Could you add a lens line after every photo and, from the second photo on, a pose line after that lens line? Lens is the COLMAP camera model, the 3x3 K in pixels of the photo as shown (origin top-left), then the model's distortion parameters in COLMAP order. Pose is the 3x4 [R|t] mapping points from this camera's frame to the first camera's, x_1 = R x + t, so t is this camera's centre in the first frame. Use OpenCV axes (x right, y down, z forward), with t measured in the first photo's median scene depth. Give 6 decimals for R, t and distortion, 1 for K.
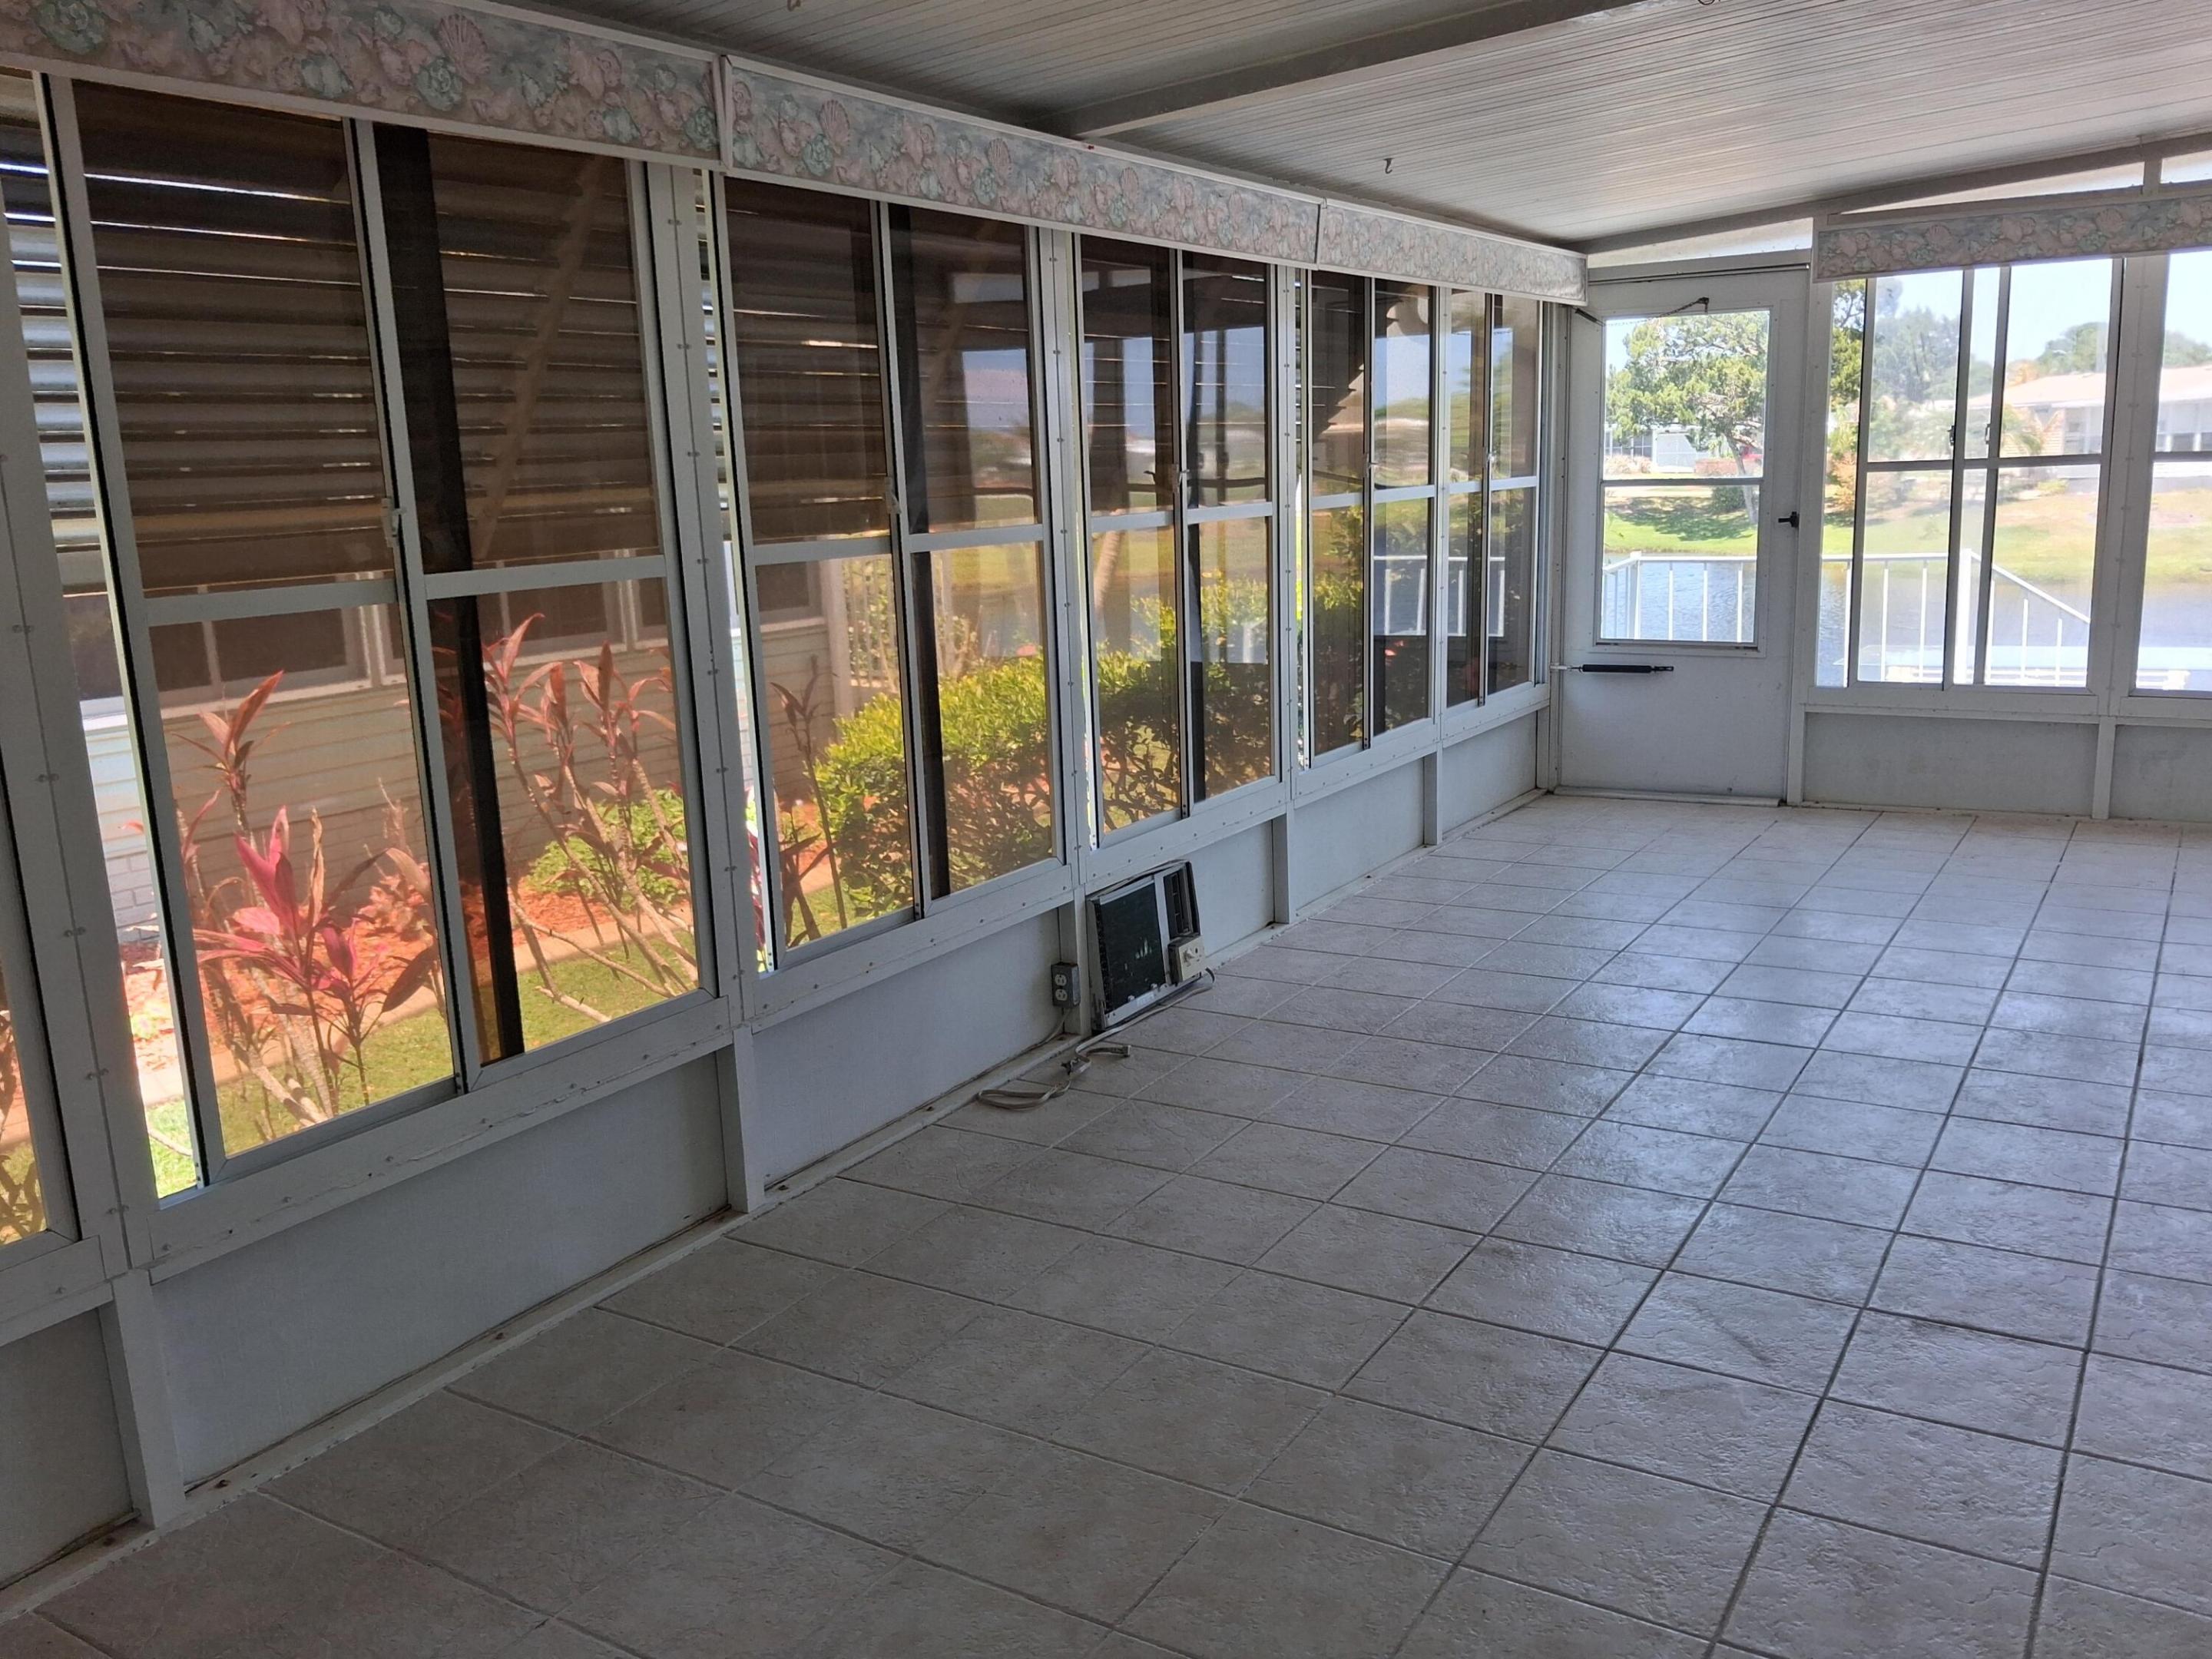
lens RADIAL K [[1769.2, 0, 1106.0], [0, 1769.2, 829.5], [0, 0, 1]] dist [0.129395, -0.212226]
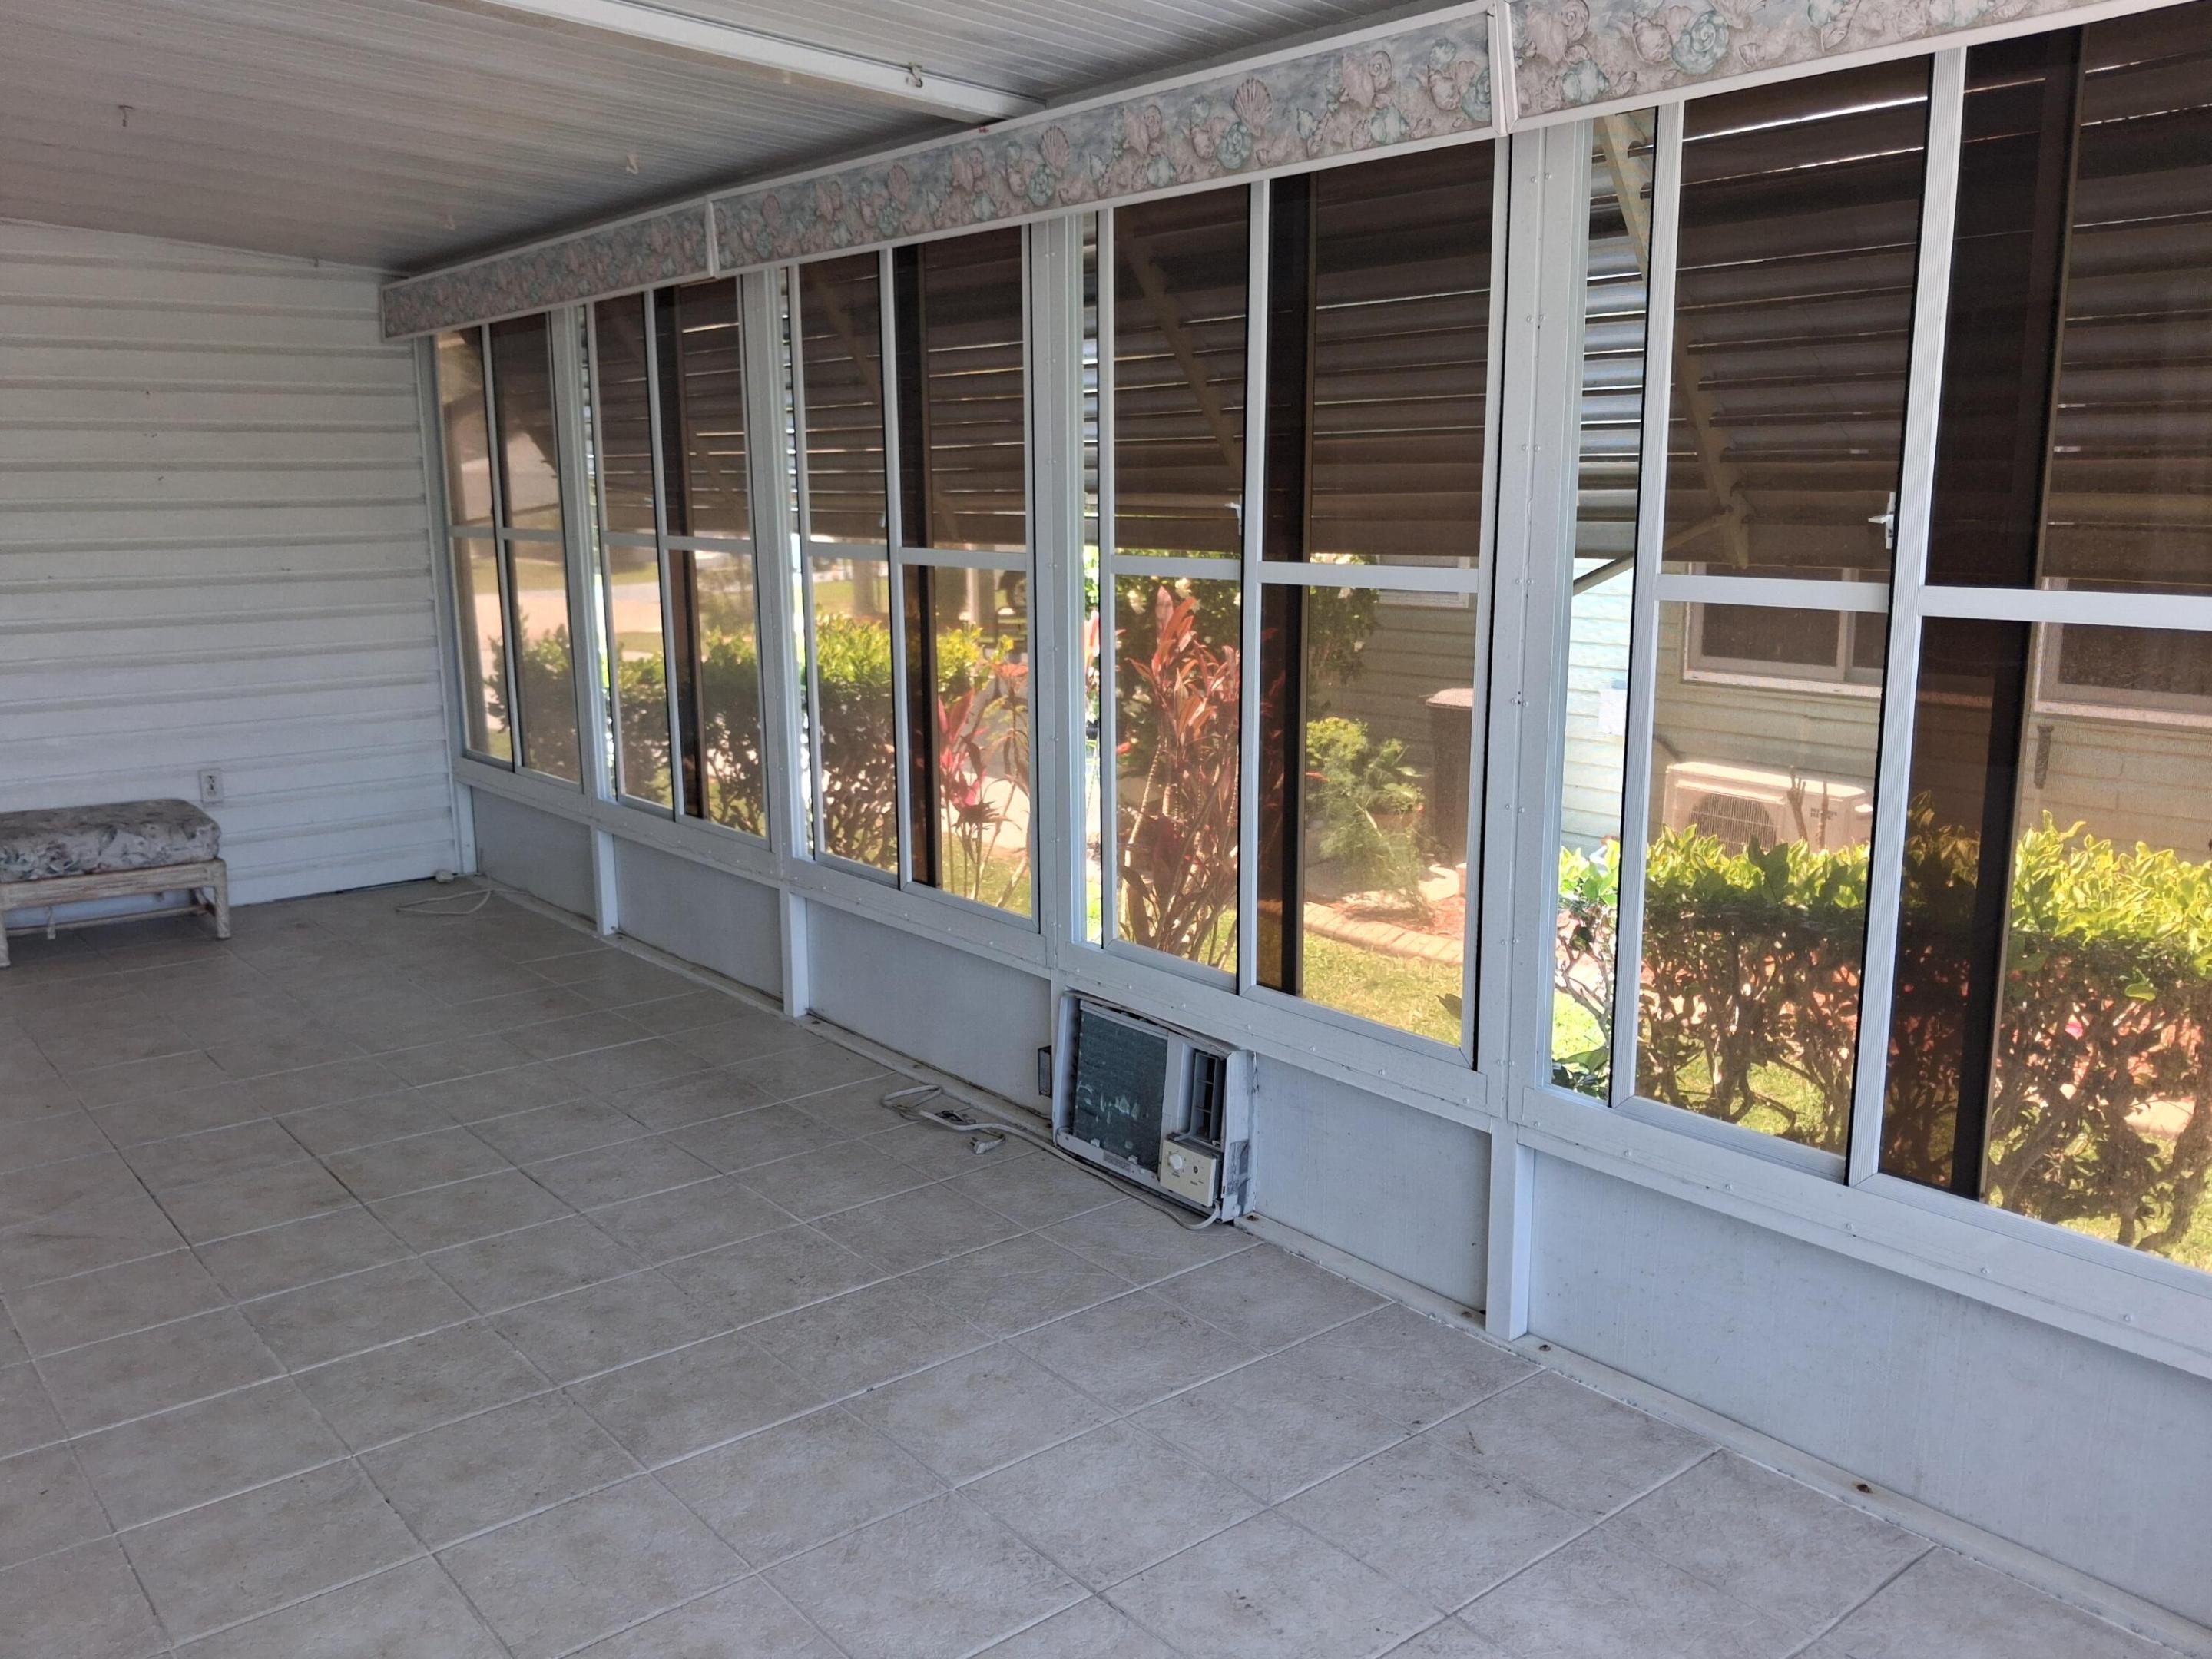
lens RADIAL K [[1857.7, 0, 1106.0], [0, 1857.7, 829.5], [0, 0, 1]] dist [0.100140, 0.000457]
pose [[-0.335370, 0.205773, -0.919339, 0.829244], [-0.179594, 0.943994, 0.276806, -0.298824], [0.924810, 0.257941, -0.279631, 1.299618]]
